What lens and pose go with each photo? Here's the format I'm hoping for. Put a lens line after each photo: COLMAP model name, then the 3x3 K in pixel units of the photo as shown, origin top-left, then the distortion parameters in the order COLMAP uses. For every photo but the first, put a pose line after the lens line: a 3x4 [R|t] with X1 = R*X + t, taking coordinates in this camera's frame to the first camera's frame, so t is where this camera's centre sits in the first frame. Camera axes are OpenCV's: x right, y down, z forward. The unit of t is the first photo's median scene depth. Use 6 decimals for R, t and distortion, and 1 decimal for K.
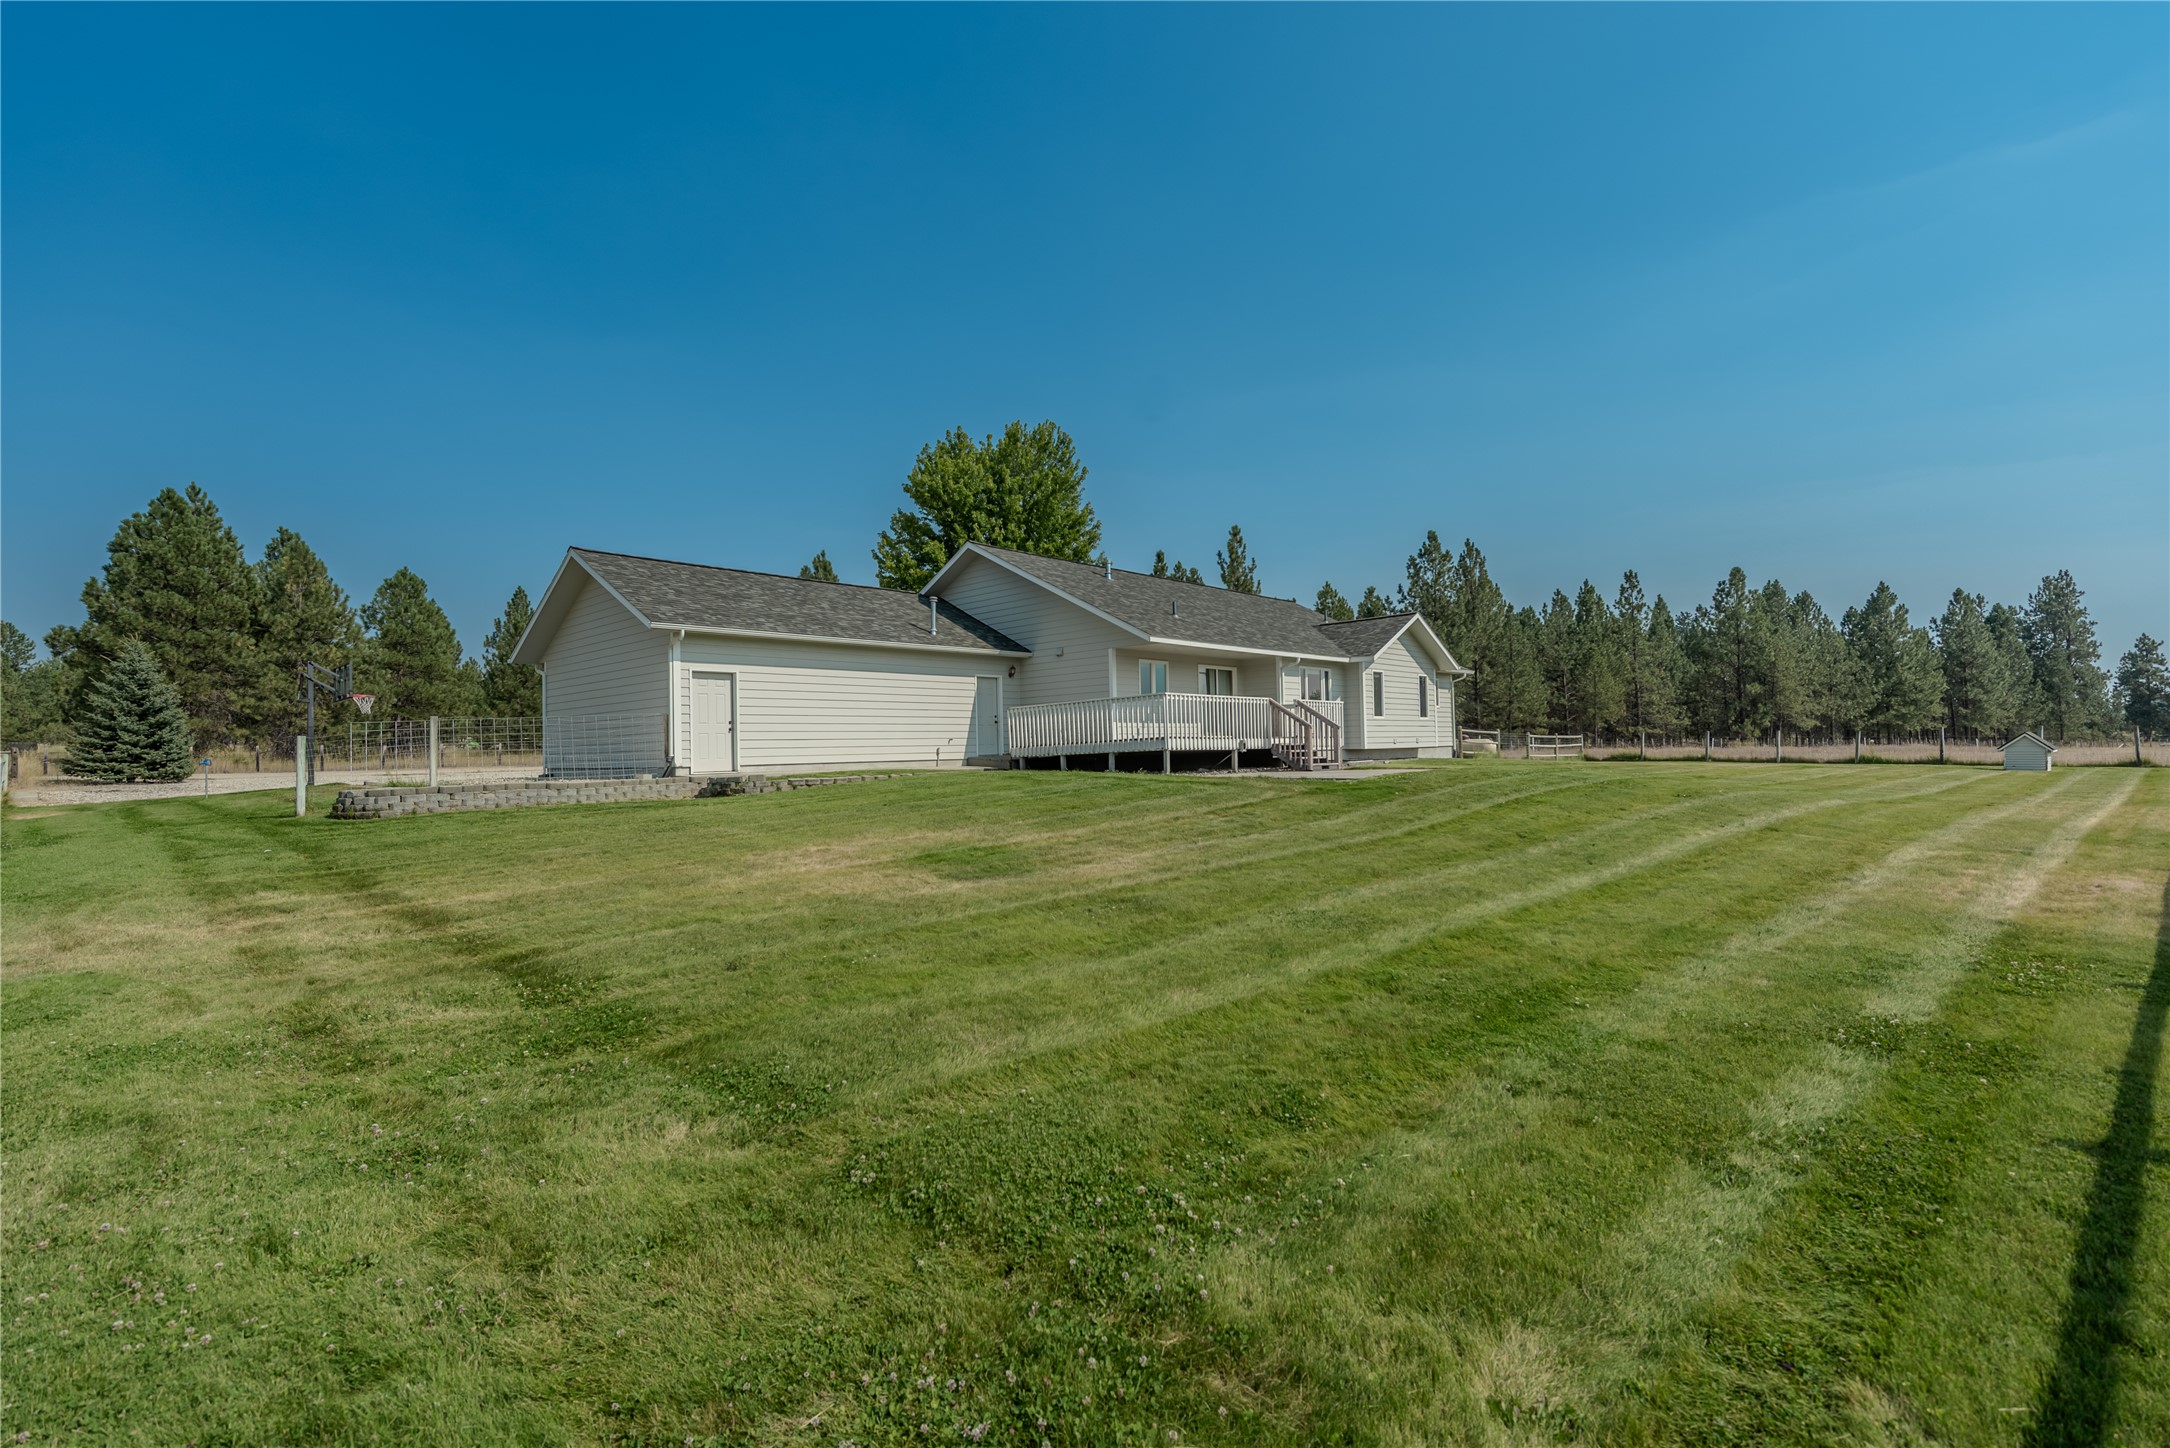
lens RADIAL K [[962.1, 0, 1085.0], [0, 962.1, 724.0], [0, 0, 1]] dist [0.001234, 0.000142]
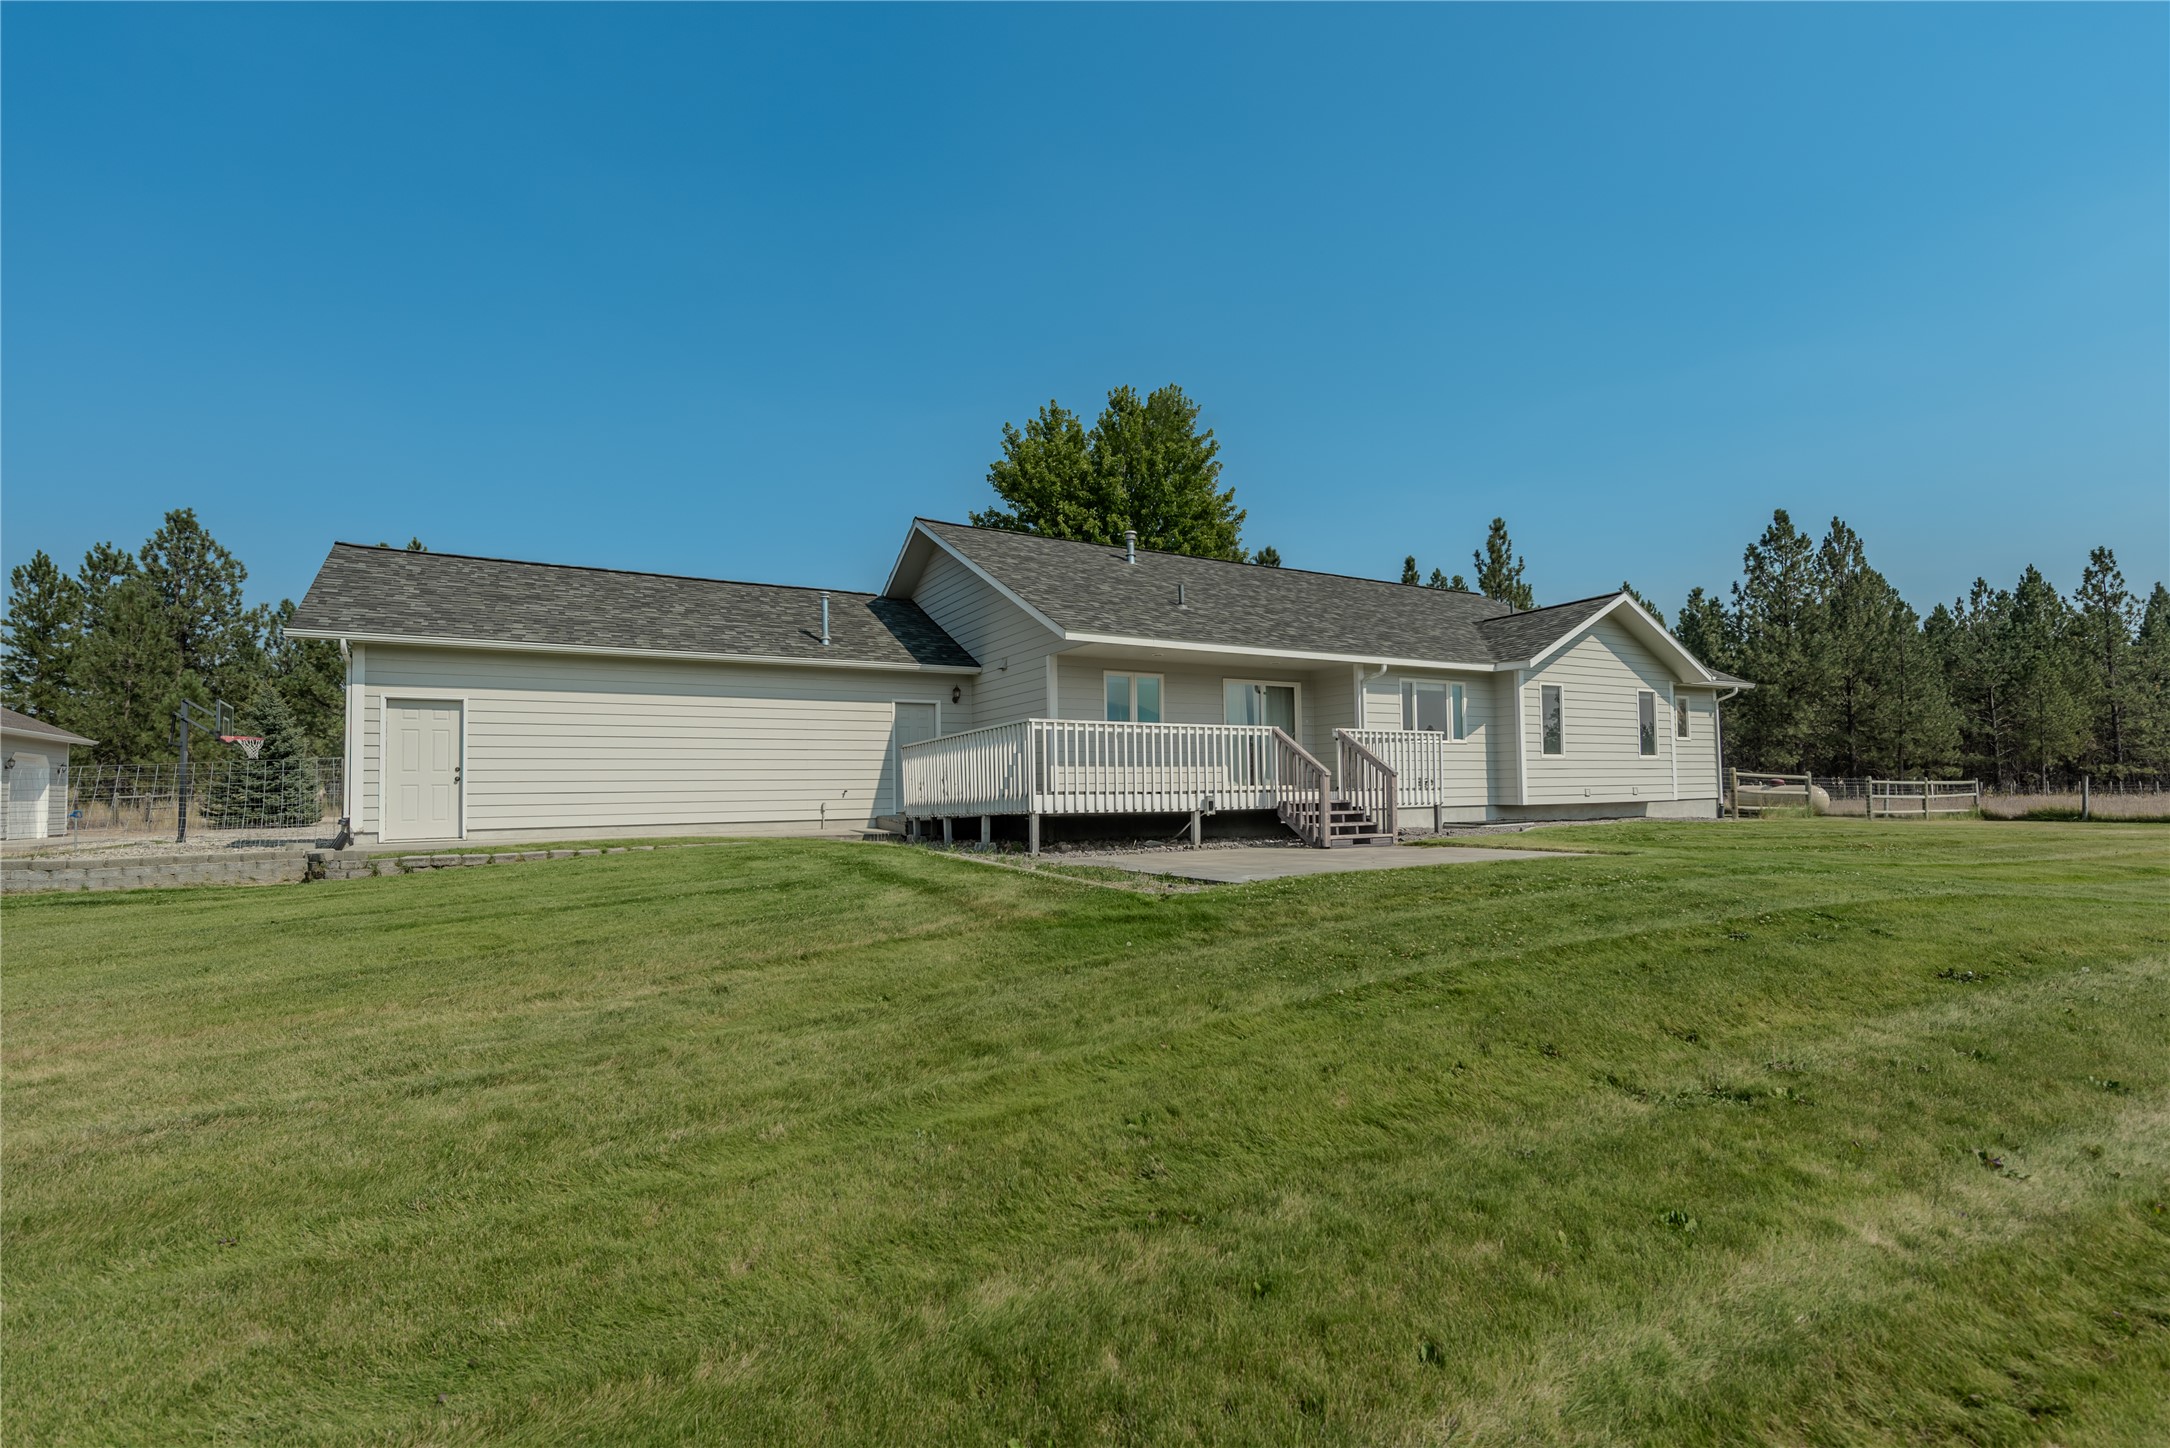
lens RADIAL K [[1041.1, 0, 1084.2], [0, 1041.1, 740.6], [0, 0, 1]] dist [0.002759, -0.001443]
pose [[0.964314, -0.009400, -0.264593, 0.087996], [0.003651, 0.999747, -0.022213, -0.001269], [0.264735, 0.020454, 0.964104, 0.114658]]
